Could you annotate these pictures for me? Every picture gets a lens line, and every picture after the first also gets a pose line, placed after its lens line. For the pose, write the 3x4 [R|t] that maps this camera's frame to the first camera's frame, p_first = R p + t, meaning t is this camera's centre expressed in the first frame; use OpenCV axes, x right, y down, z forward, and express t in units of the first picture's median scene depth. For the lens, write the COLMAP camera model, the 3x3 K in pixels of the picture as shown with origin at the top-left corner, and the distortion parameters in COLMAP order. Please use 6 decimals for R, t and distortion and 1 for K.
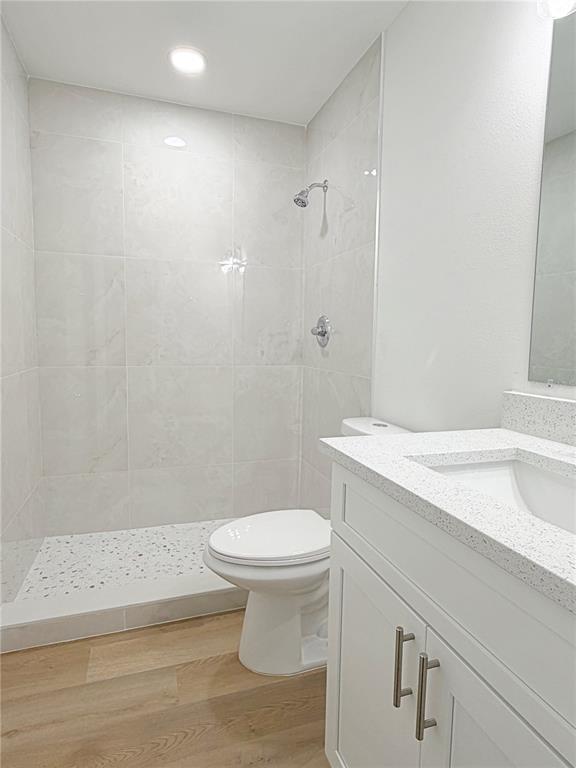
lens RADIAL K [[452.0, 0, 288.0], [0, 452.0, 384.0], [0, 0, 1]] dist [-0.003594, 0.000671]
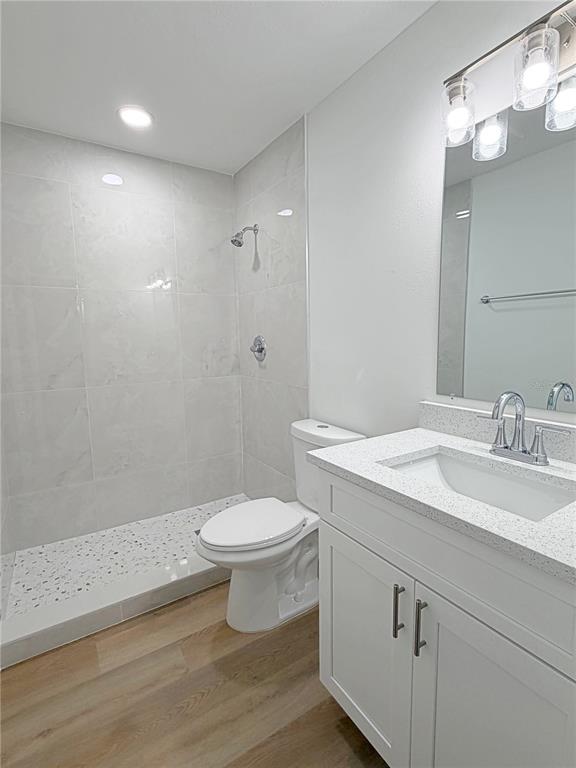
lens RADIAL K [[385.9, 0, 288.0], [0, 385.9, 384.0], [0, 0, 1]] dist [-0.001883, -0.000555]
pose [[0.967594, -0.063168, 0.244484, -0.155882], [0.055607, 0.997740, 0.037712, -0.078148], [-0.246314, -0.022895, 0.968920, -0.050751]]
